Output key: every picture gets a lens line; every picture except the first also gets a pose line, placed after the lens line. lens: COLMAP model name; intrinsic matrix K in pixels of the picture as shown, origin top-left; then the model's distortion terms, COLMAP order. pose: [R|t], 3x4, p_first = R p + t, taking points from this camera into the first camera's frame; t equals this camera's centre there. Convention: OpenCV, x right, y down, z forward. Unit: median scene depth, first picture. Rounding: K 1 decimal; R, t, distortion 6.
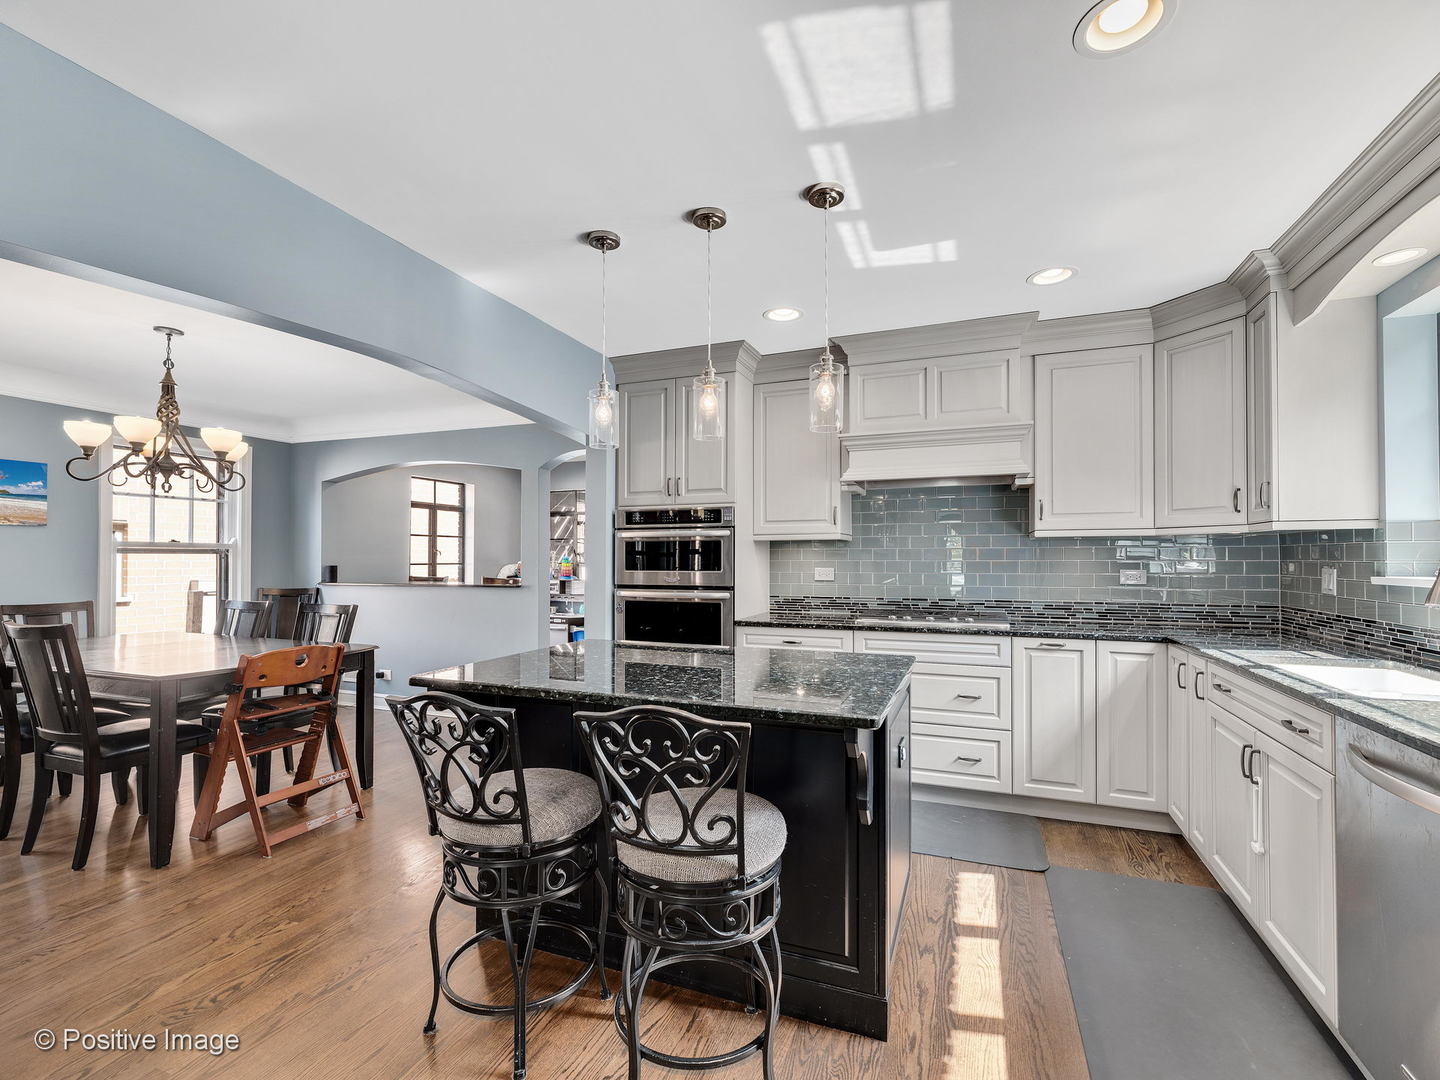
lens RADIAL K [[646.1, 0, 728.2], [0, 646.1, 533.0], [0, 0, 1]] dist [-0.000185, -0.000070]
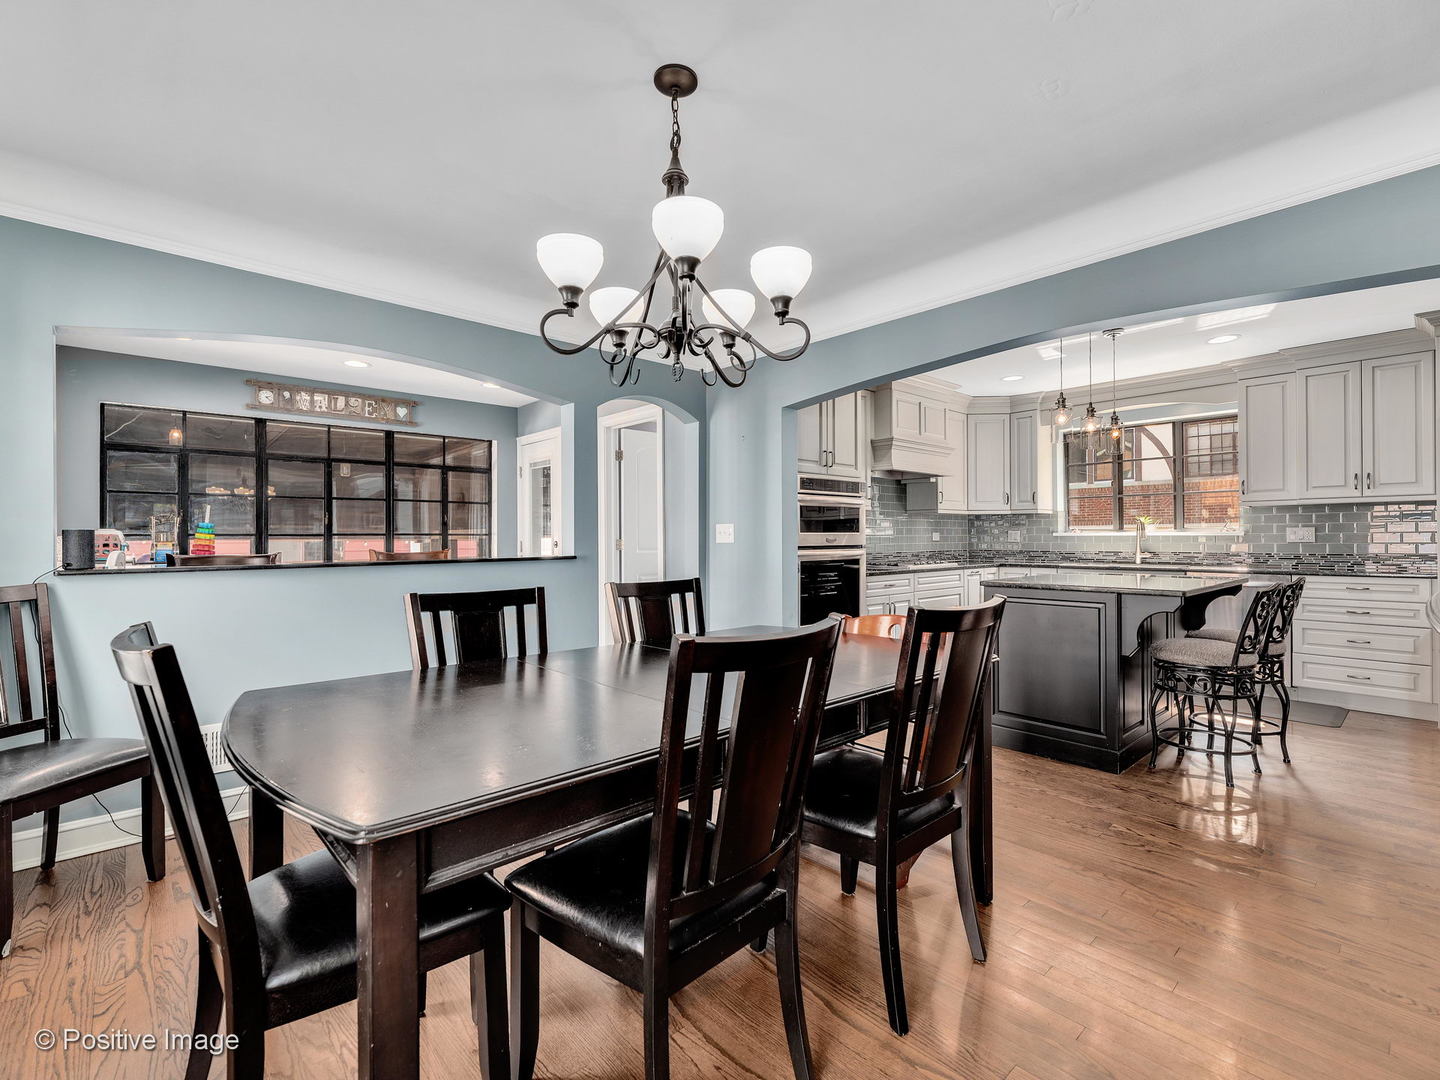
lens RADIAL K [[646.1, 0, 728.2], [0, 646.1, 533.0], [0, 0, 1]] dist [-0.000185, -0.000070]
pose [[0.448311, 0.005062, 0.893863, -1.181631], [-0.028256, 0.999564, 0.008511, 0.054230], [-0.893431, -0.029073, 0.448259, 0.655494]]
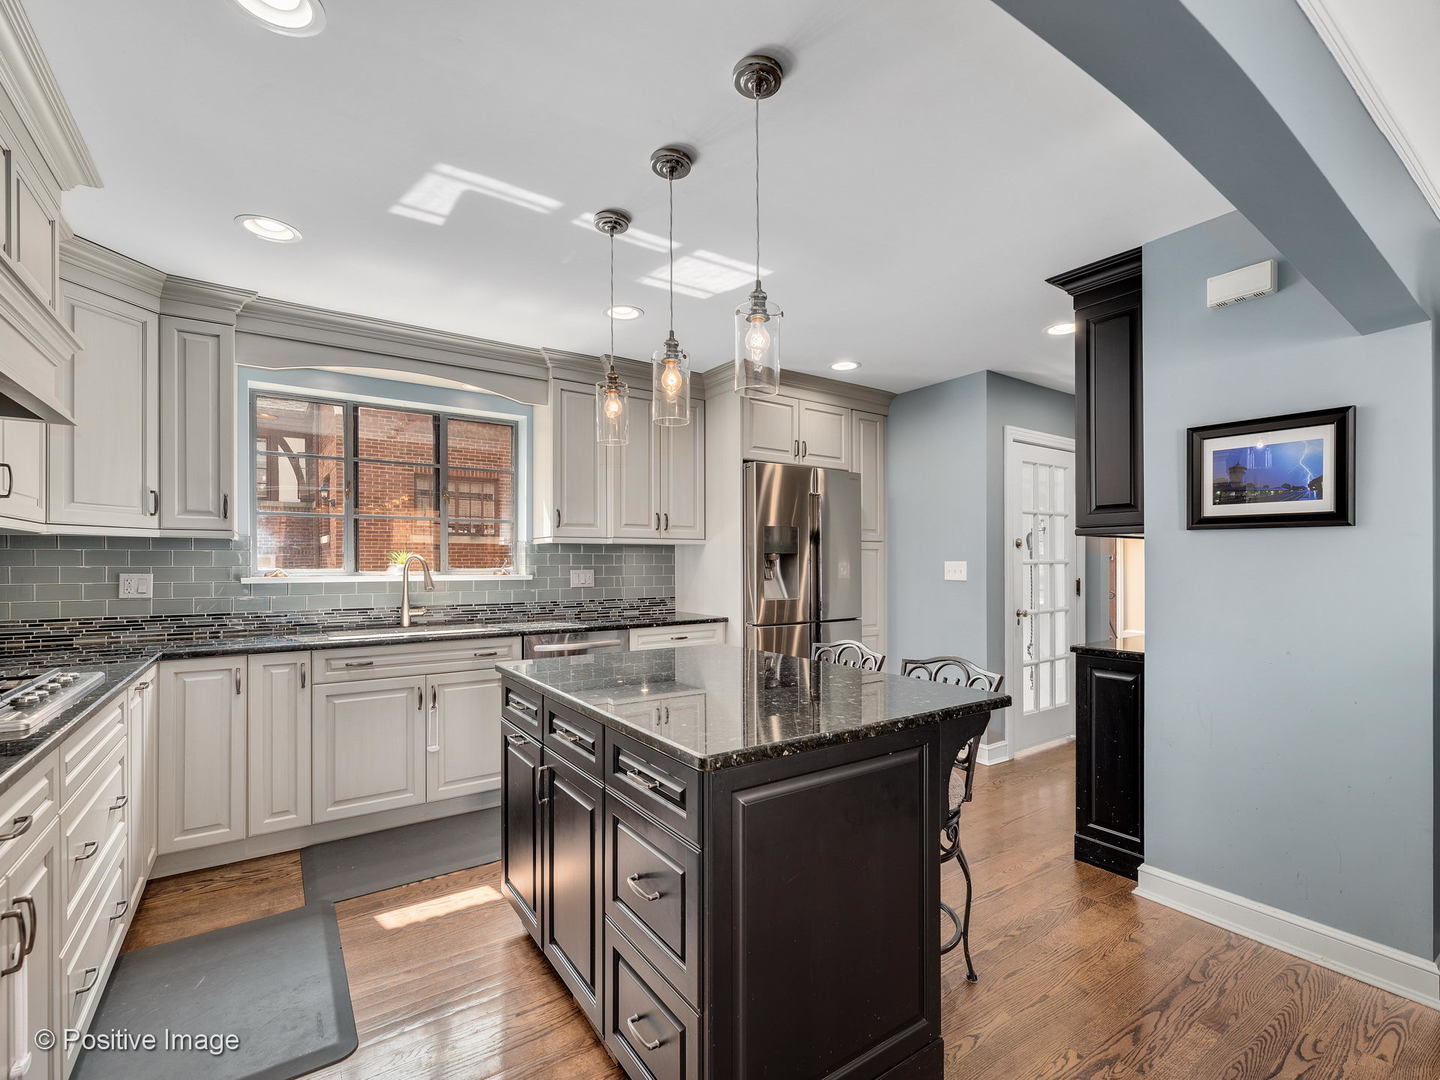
lens RADIAL K [[654.3, 0, 730.0], [0, 654.3, 563.0], [0, 0, 1]] dist [-0.000633, 0.000019]
pose [[-0.828496, 0.002985, 0.559986, -0.346092], [-0.017185, 0.999379, -0.030752, 0.040294], [-0.559731, -0.035102, -0.827931, 1.003474]]
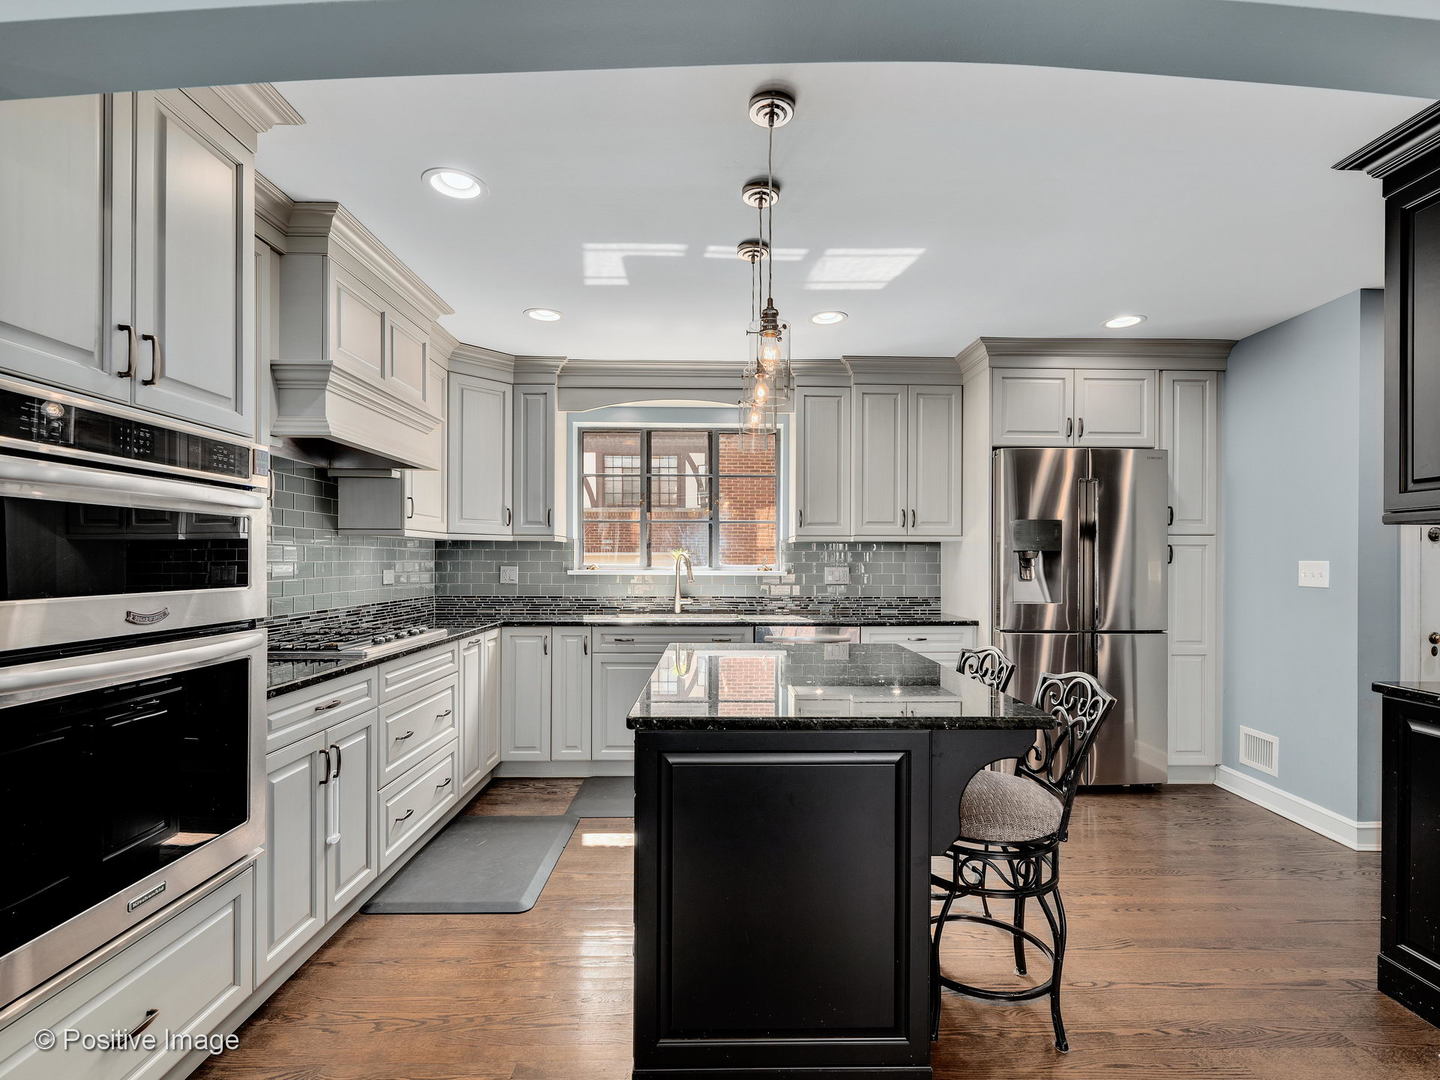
lens RADIAL K [[690.7, 0, 728.7], [0, 690.7, 562.8], [0, 0, 1]] dist [-0.000964, -0.000294]
pose [[-0.378189, -0.002815, 0.925724, -0.561889], [-0.036654, 0.999257, -0.011936, 0.035500], [-0.925003, -0.038446, -0.378011, 0.849960]]
